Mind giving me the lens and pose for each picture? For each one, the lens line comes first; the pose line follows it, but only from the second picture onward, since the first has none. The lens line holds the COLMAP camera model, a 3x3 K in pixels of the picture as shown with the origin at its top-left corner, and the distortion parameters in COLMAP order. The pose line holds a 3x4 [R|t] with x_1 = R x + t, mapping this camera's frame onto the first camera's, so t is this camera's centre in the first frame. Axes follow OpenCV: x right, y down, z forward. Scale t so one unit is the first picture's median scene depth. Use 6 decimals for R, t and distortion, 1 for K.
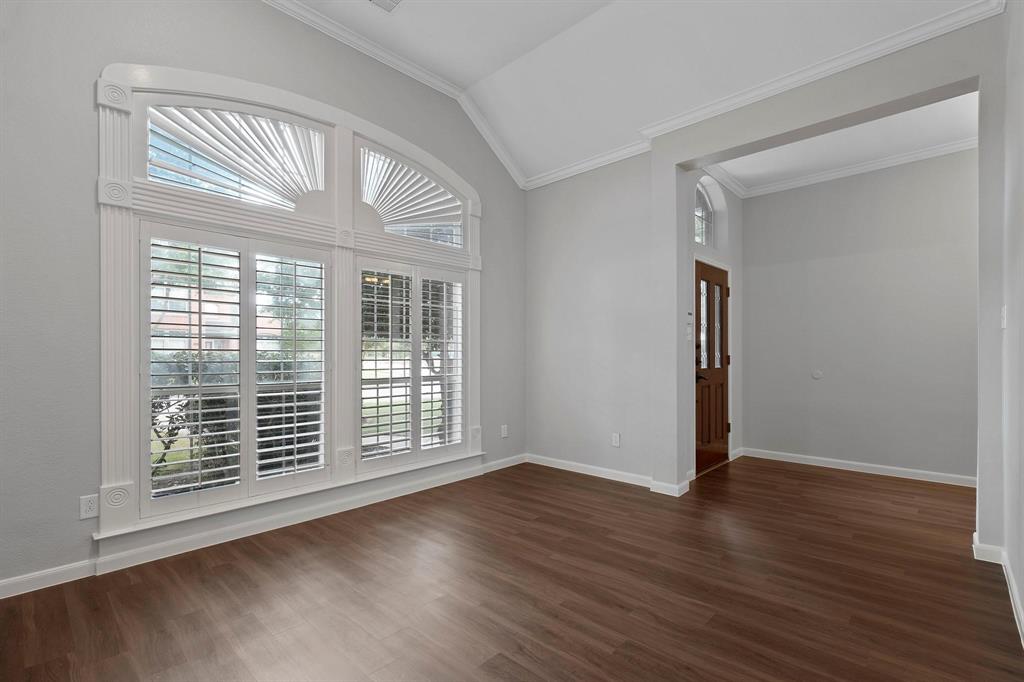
lens RADIAL K [[472.1, 0, 513.5], [0, 472.1, 352.8], [0, 0, 1]] dist [-0.017436, -0.000014]
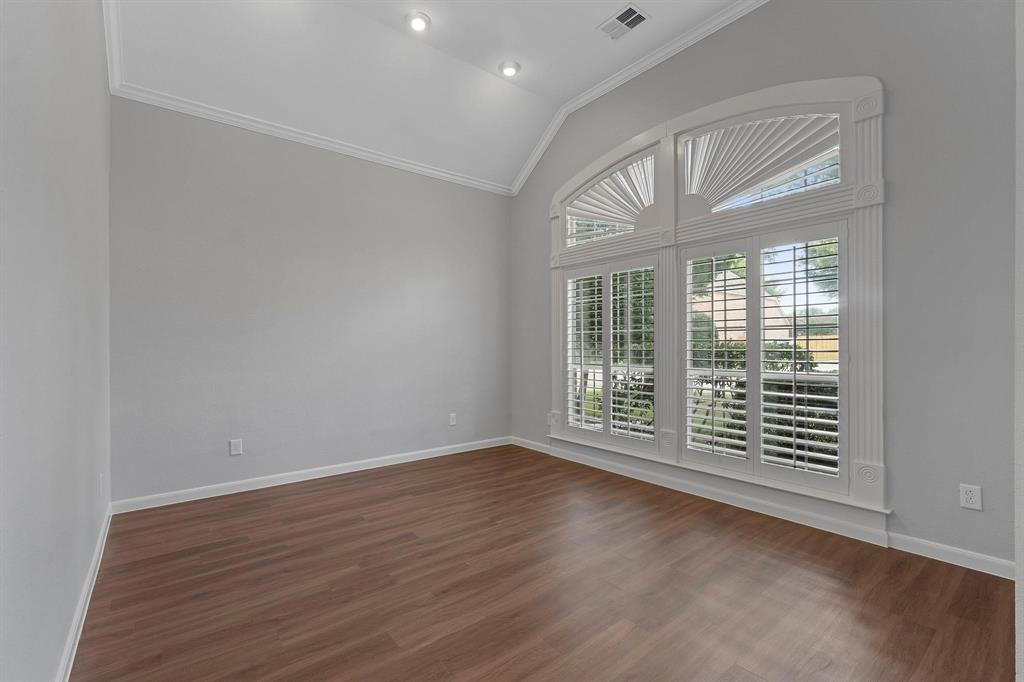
lens RADIAL K [[456.1, 0, 514.7], [0, 456.1, 338.9], [0, 0, 1]] dist [0.001545, 0.000029]
pose [[-0.169938, -0.008925, -0.985414, 0.760634], [0.007279, 0.999920, -0.010311, -0.000490], [0.985428, -0.008925, -0.169860, 0.844696]]
